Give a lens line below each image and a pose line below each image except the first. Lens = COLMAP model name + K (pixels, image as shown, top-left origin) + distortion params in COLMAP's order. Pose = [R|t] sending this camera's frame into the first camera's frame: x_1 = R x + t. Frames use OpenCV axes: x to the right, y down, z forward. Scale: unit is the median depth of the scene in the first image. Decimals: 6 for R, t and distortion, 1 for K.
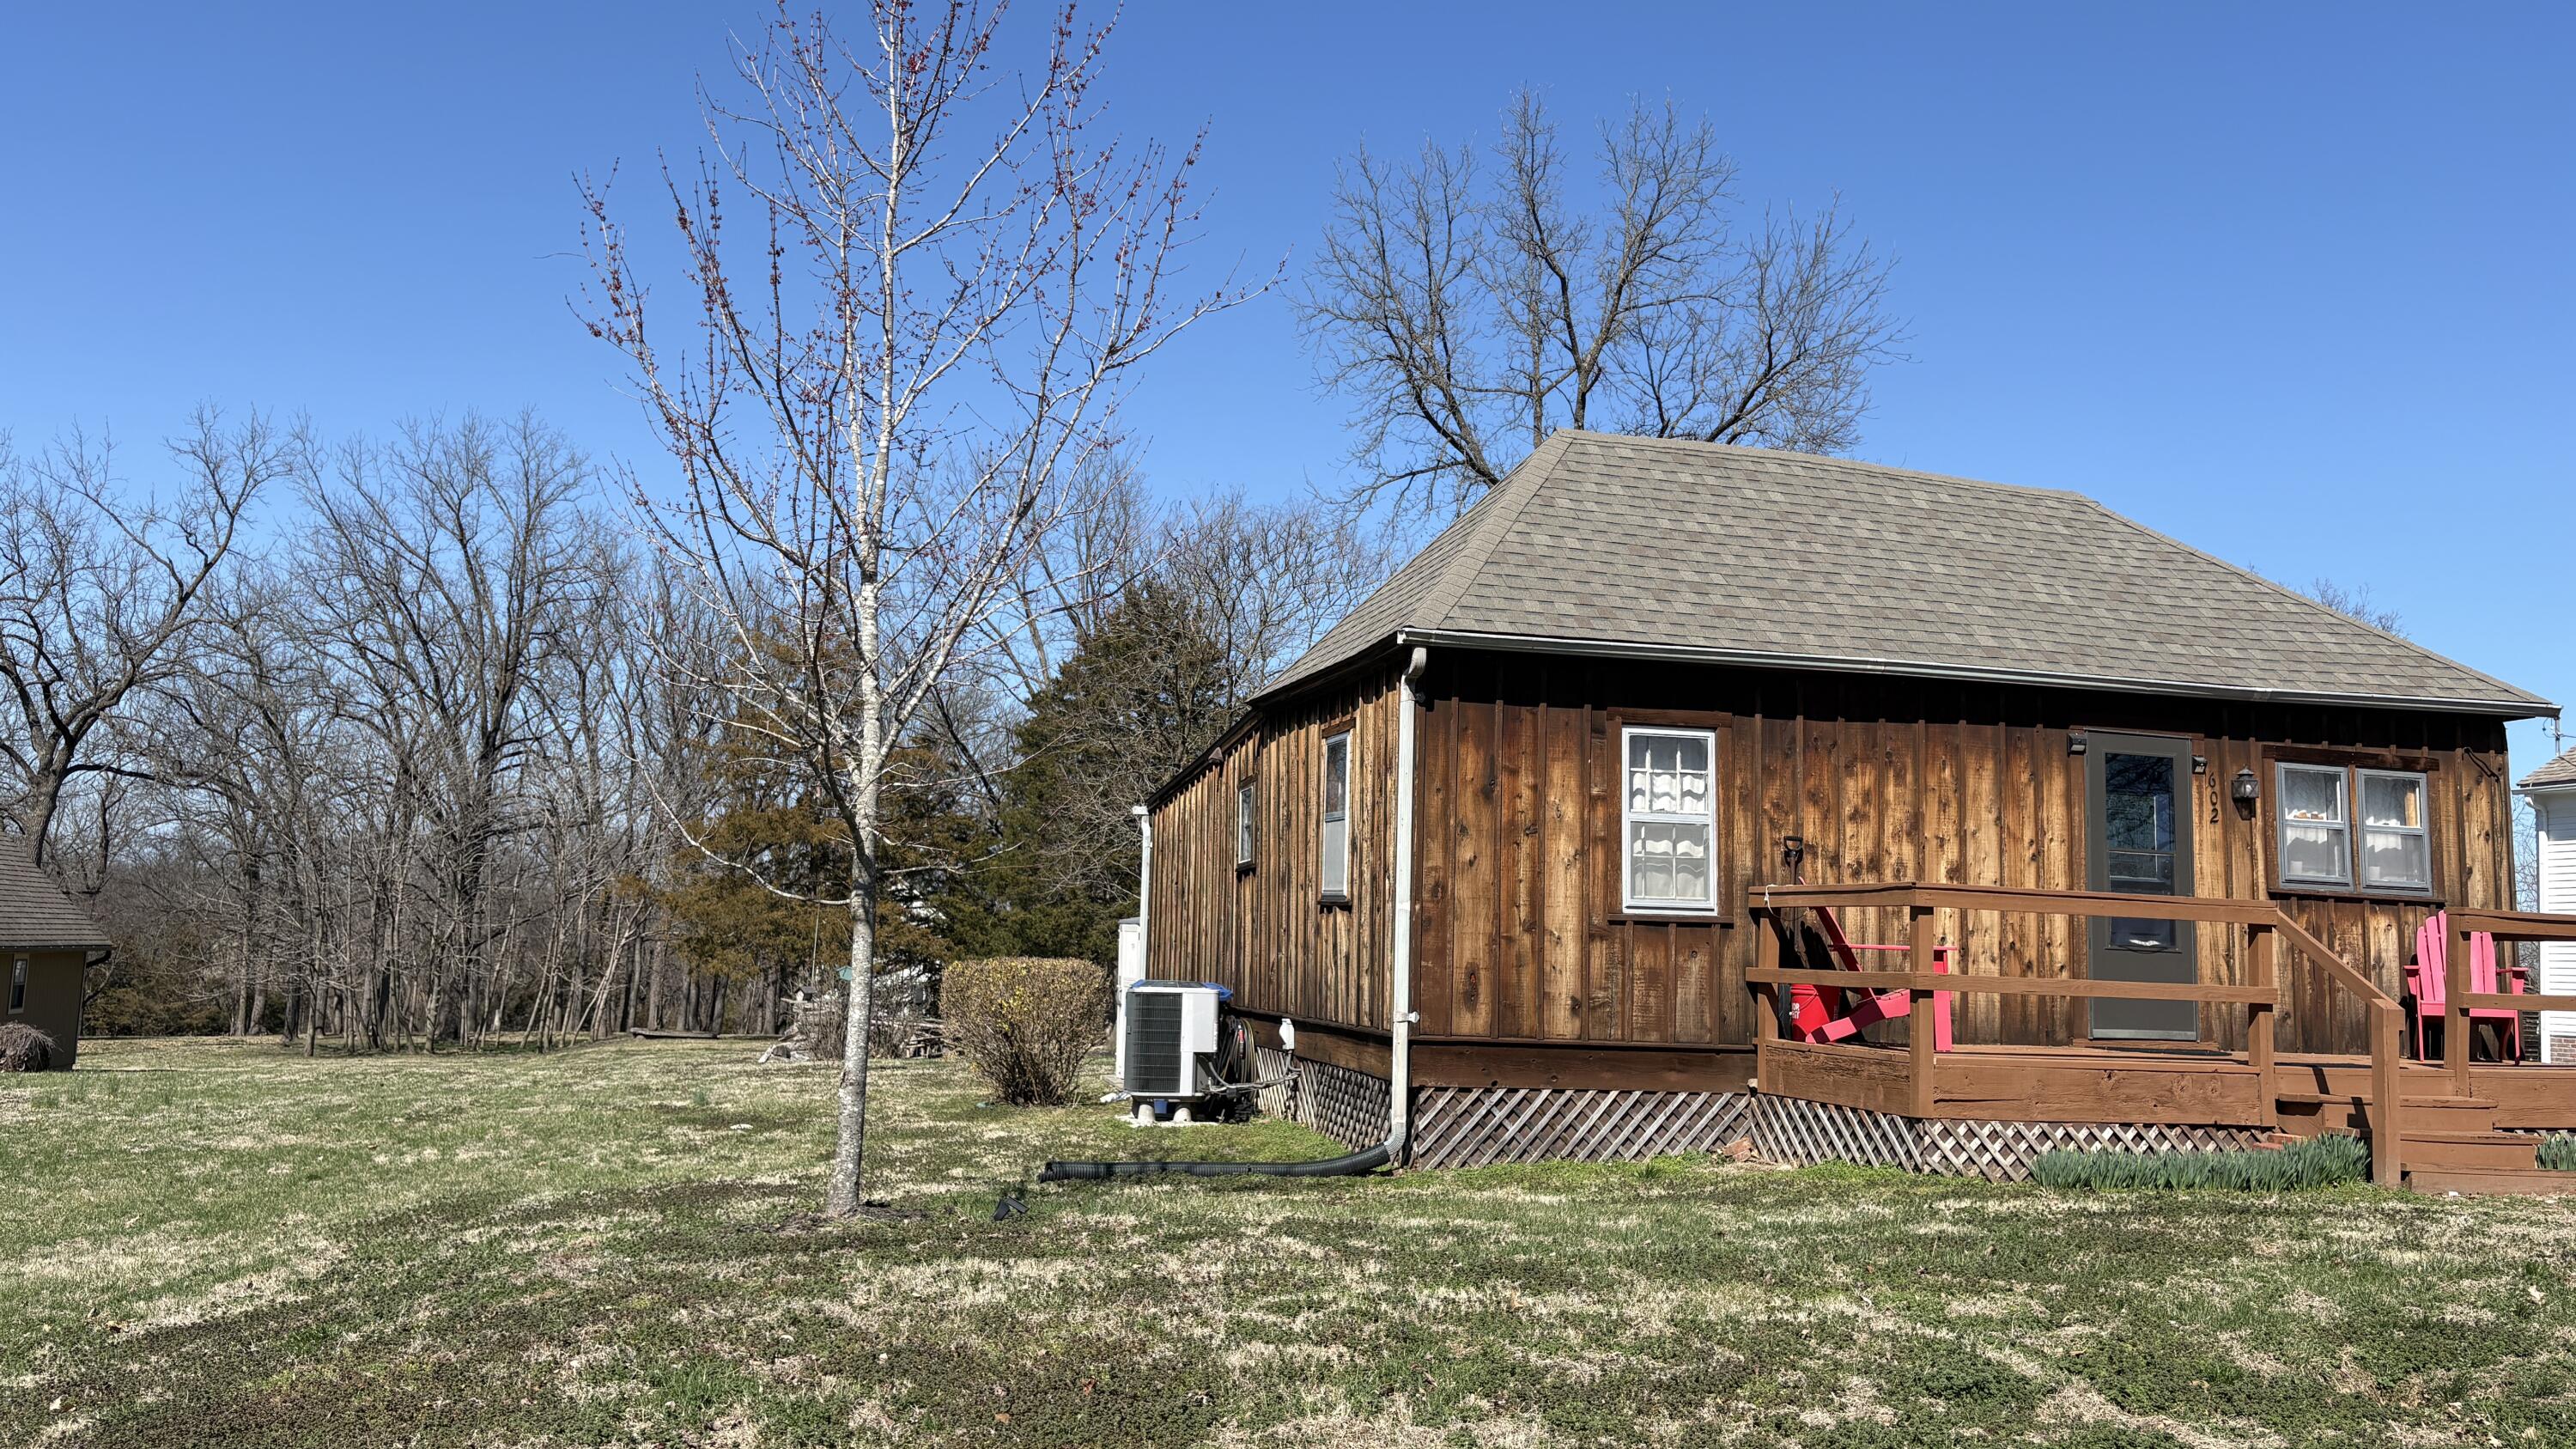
lens RADIAL K [[1950.4, 0, 1331.1], [0, 1950.4, 716.9], [0, 0, 1]] dist [0.069234, -0.177448]
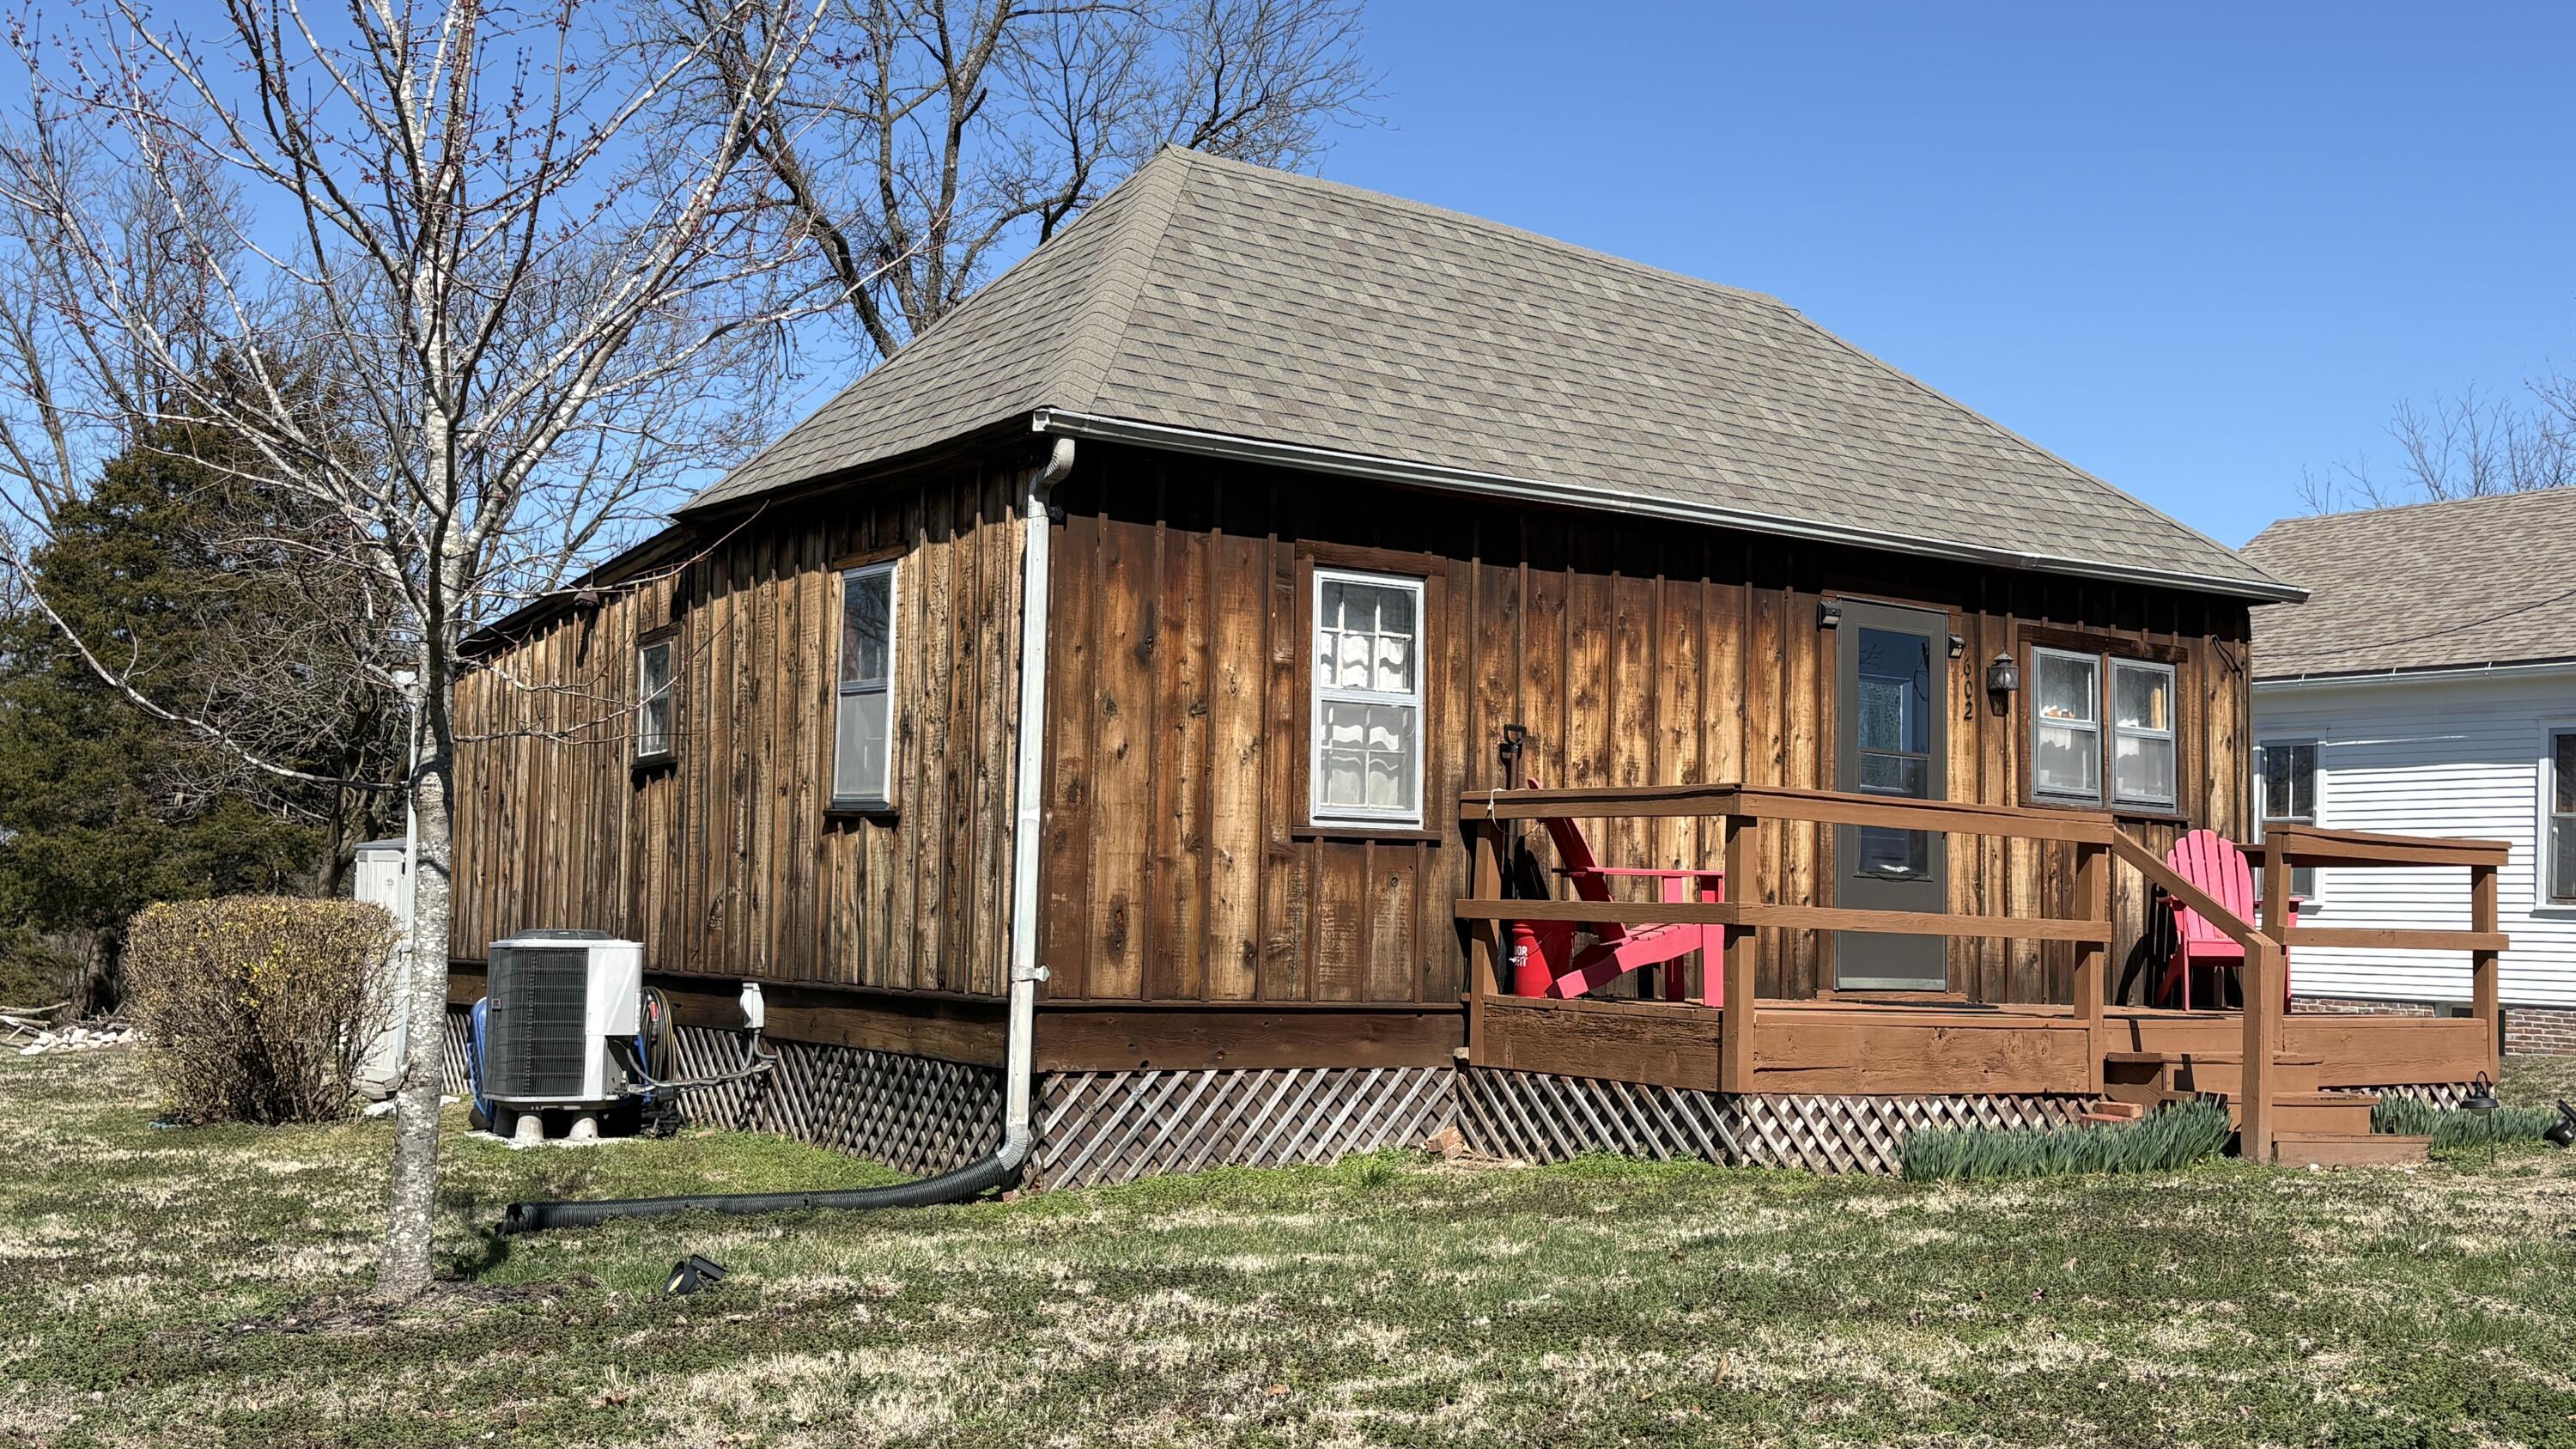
lens RADIAL K [[2519.8, 0, 1290.0], [0, 2519.8, 739.8], [0, 0, 1]] dist [0.218742, -0.532088]
pose [[0.937434, 0.017537, 0.347720, -0.179036], [-0.037670, 0.997977, 0.051223, 0.020256], [-0.346118, -0.061117, 0.936198, 0.125053]]
